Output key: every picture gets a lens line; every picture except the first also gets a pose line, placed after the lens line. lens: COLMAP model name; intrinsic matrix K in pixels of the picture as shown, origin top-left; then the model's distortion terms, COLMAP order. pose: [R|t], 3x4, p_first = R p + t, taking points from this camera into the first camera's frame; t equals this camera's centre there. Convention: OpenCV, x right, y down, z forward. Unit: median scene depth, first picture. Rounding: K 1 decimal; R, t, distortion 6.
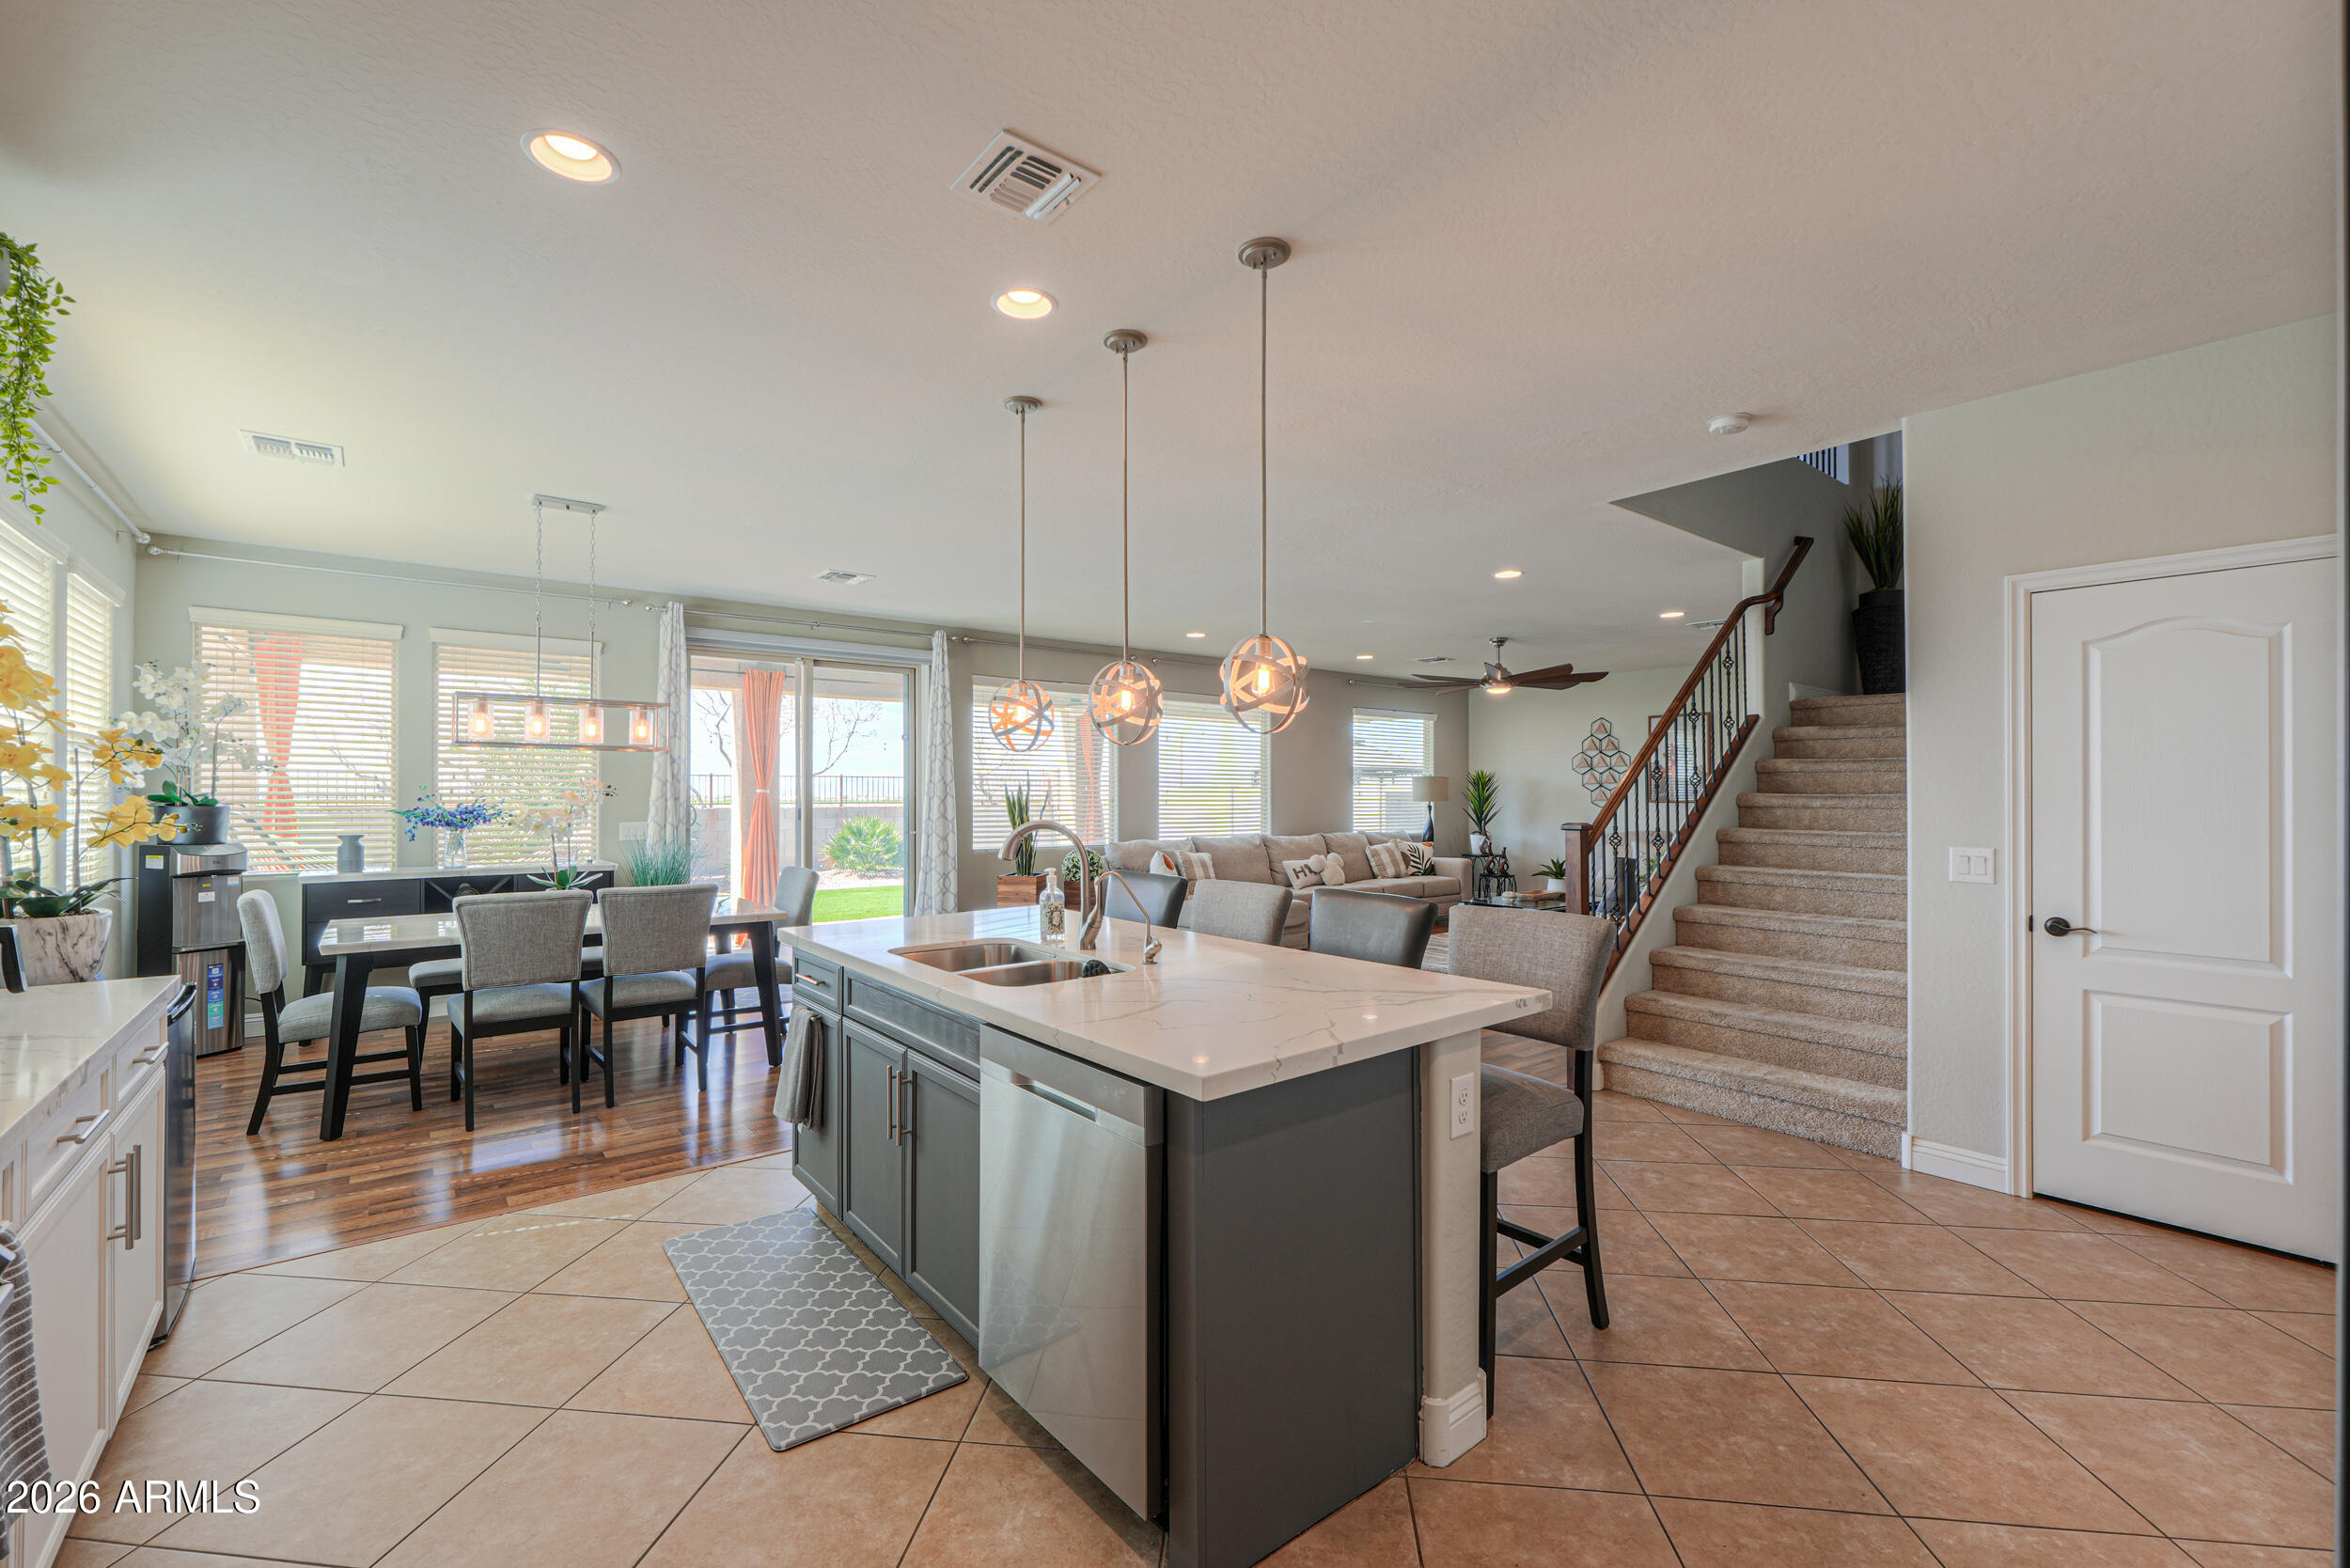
lens RADIAL K [[987.4, 0, 1169.2], [0, 987.4, 797.7], [0, 0, 1]] dist [-0.003889, 0.000612]
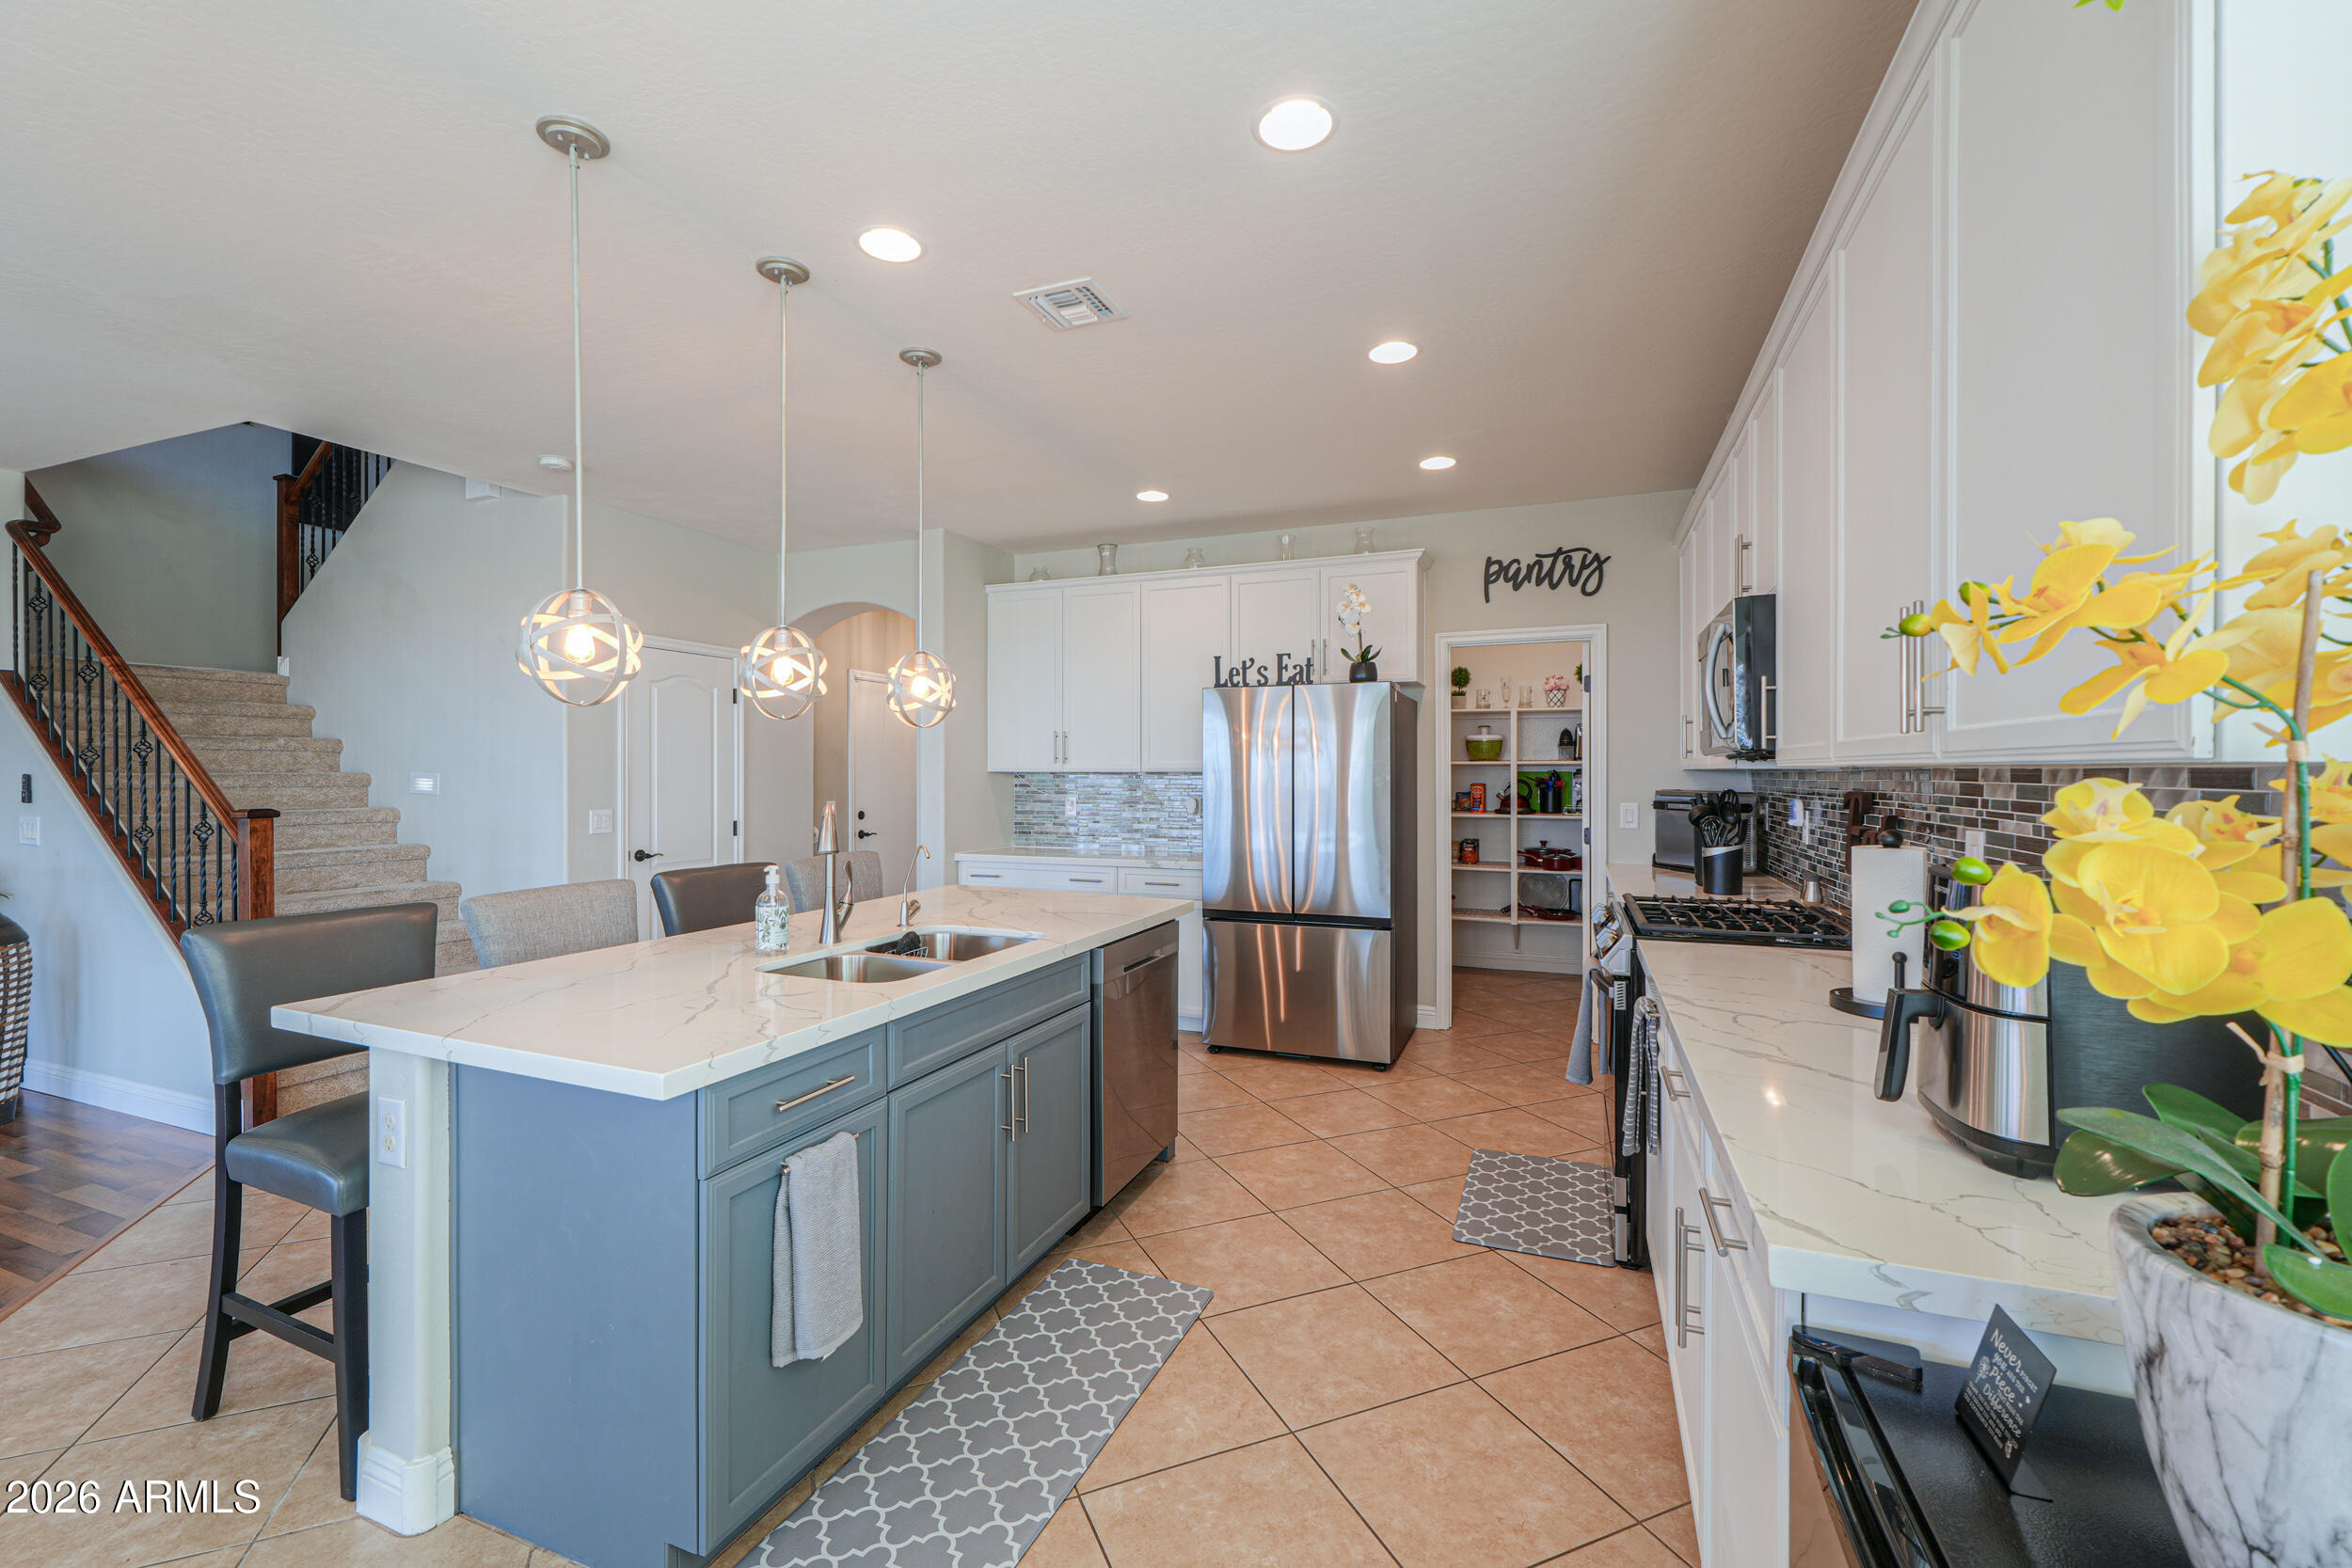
lens RADIAL K [[988.1, 0, 1177.1], [0, 988.1, 772.2], [0, 0, 1]] dist [-0.003889, 0.000612]
pose [[-0.498074, 0.001412, 0.867134, -0.298903], [0.003341, 0.999994, 0.000291, -0.000904], [-0.867128, 0.003043, -0.498076, 0.337898]]
